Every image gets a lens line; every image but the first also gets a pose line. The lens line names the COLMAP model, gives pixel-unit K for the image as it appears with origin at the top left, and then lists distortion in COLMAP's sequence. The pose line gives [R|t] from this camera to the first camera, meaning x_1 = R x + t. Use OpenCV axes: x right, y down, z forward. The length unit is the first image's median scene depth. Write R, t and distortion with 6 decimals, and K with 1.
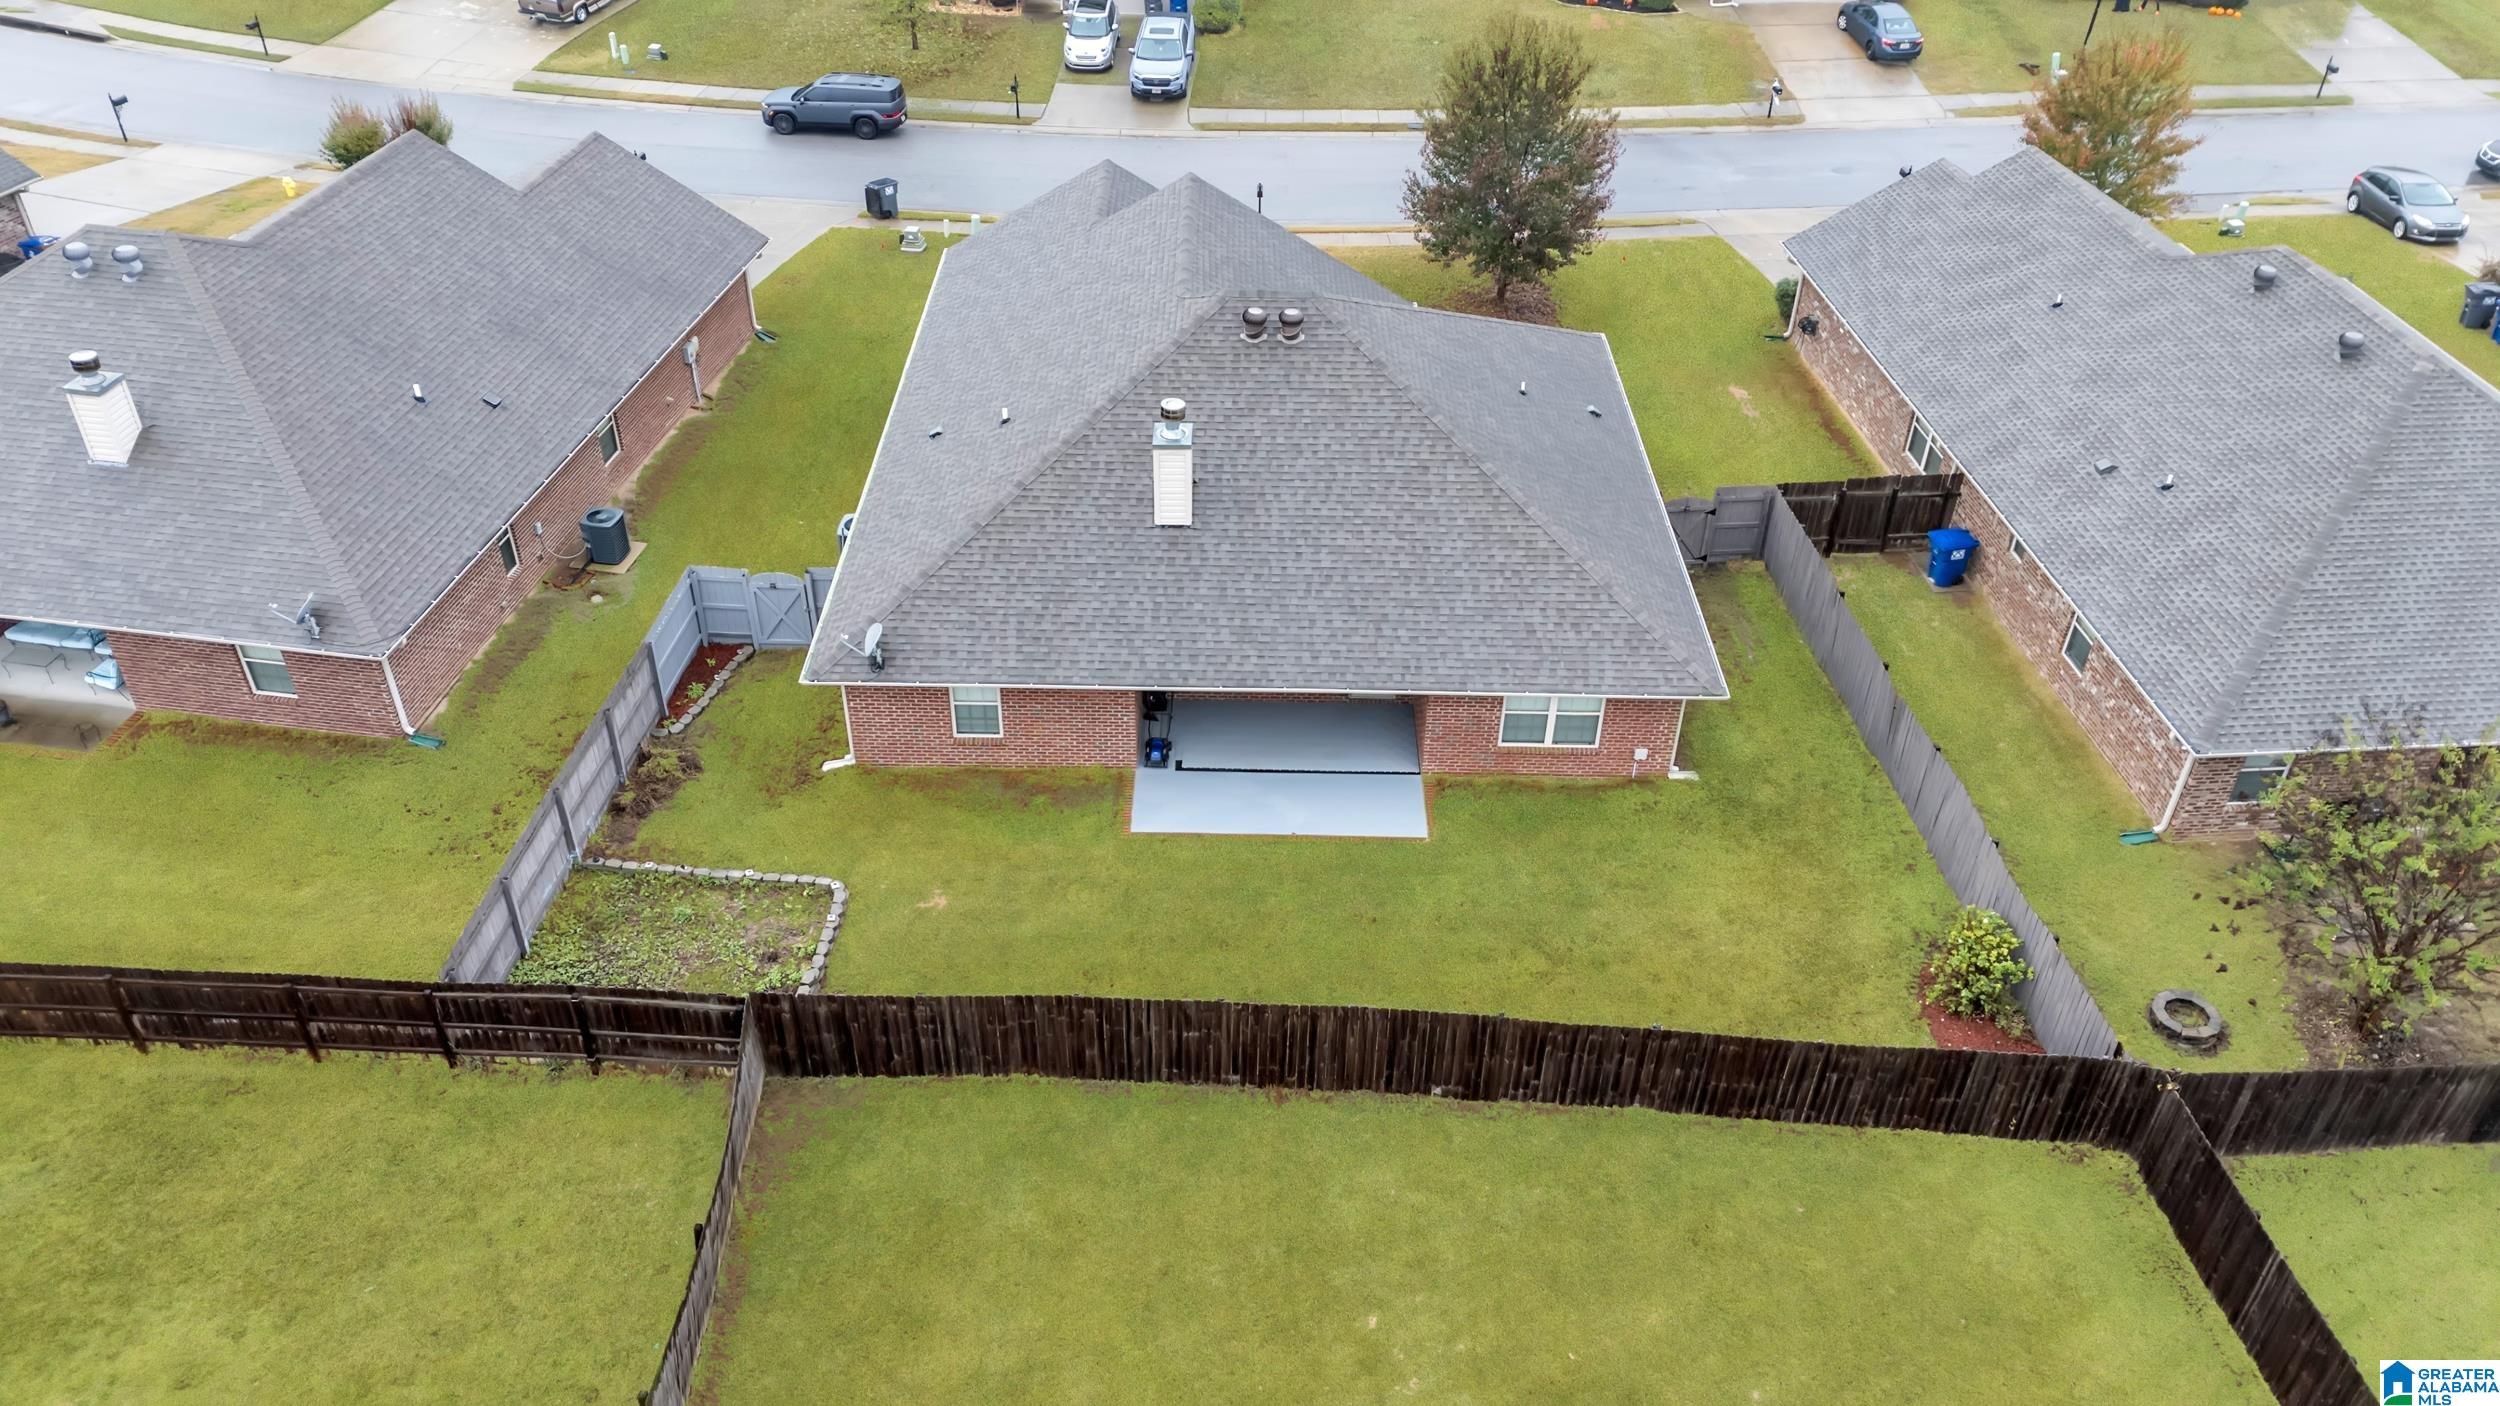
lens RADIAL K [[1838.2, 0, 1253.3], [0, 1838.2, 710.8], [0, 0, 1]] dist [0.043453, -0.022157]
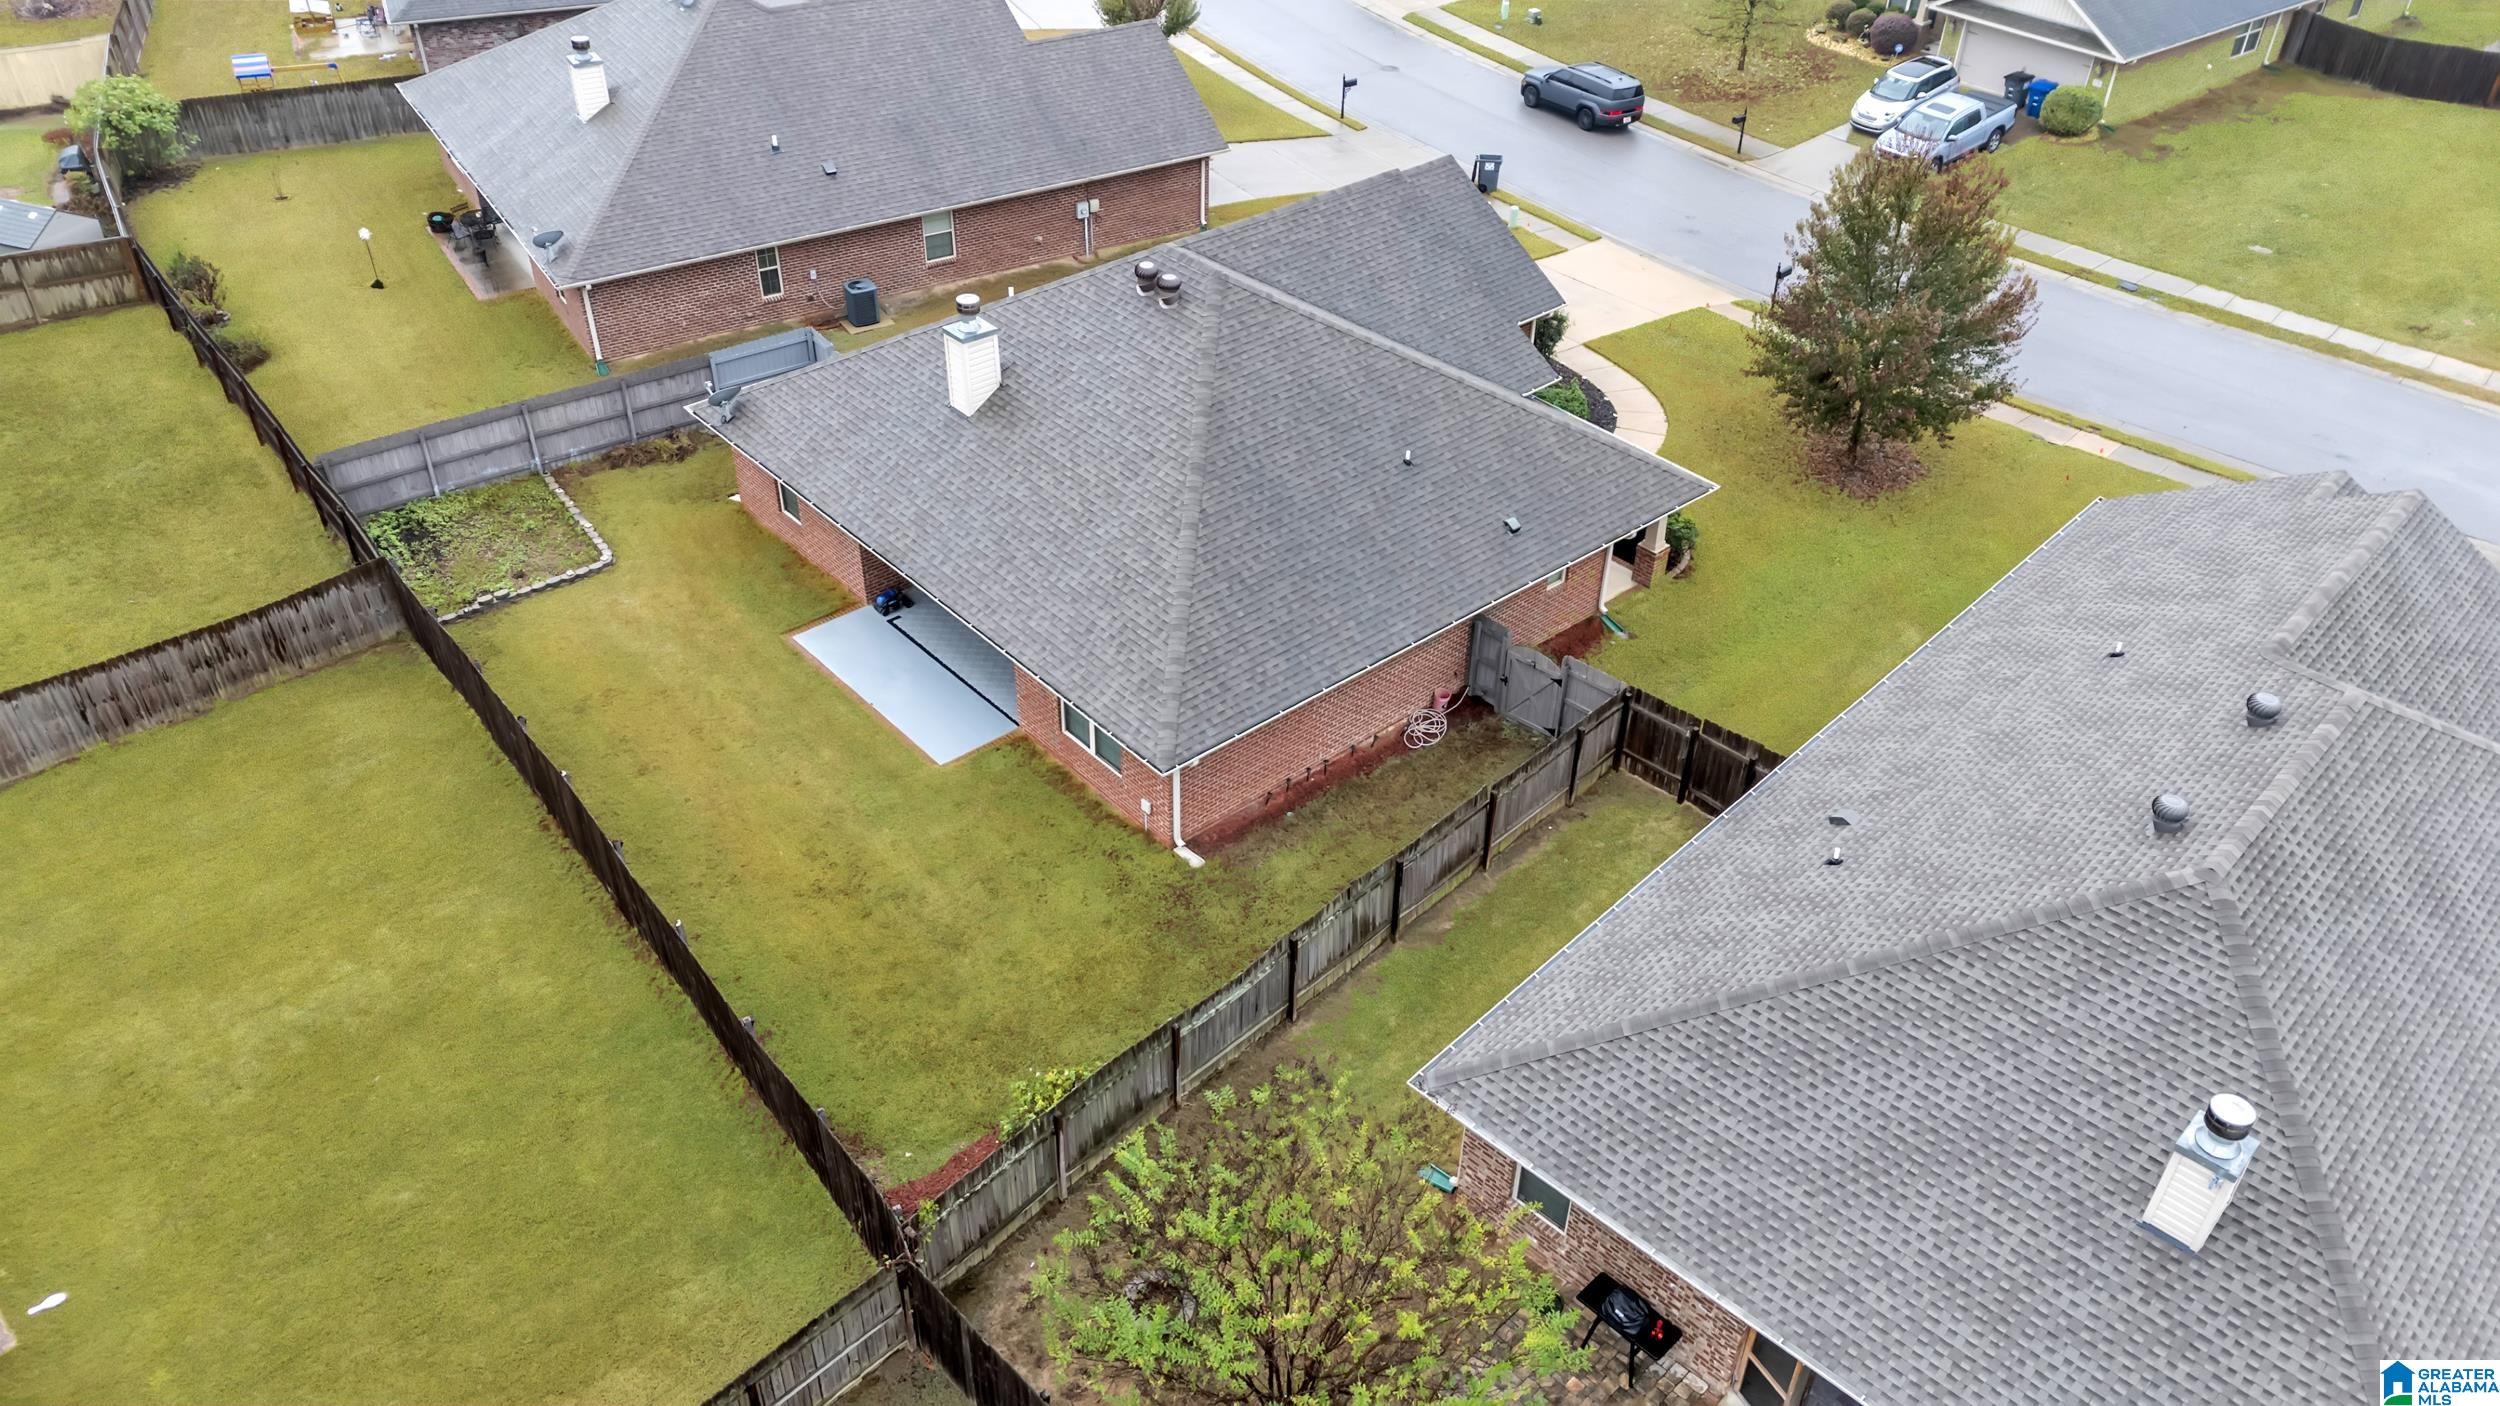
lens RADIAL K [[1838.2, 0, 1257.7], [0, 1838.2, 697.5], [0, 0, 1]] dist [0.043453, -0.022157]
pose [[0.649364, 0.442817, -0.618255, 0.484091], [-0.454683, 0.877741, 0.151109, -0.116918], [0.609581, 0.182986, 0.771315, 0.178840]]
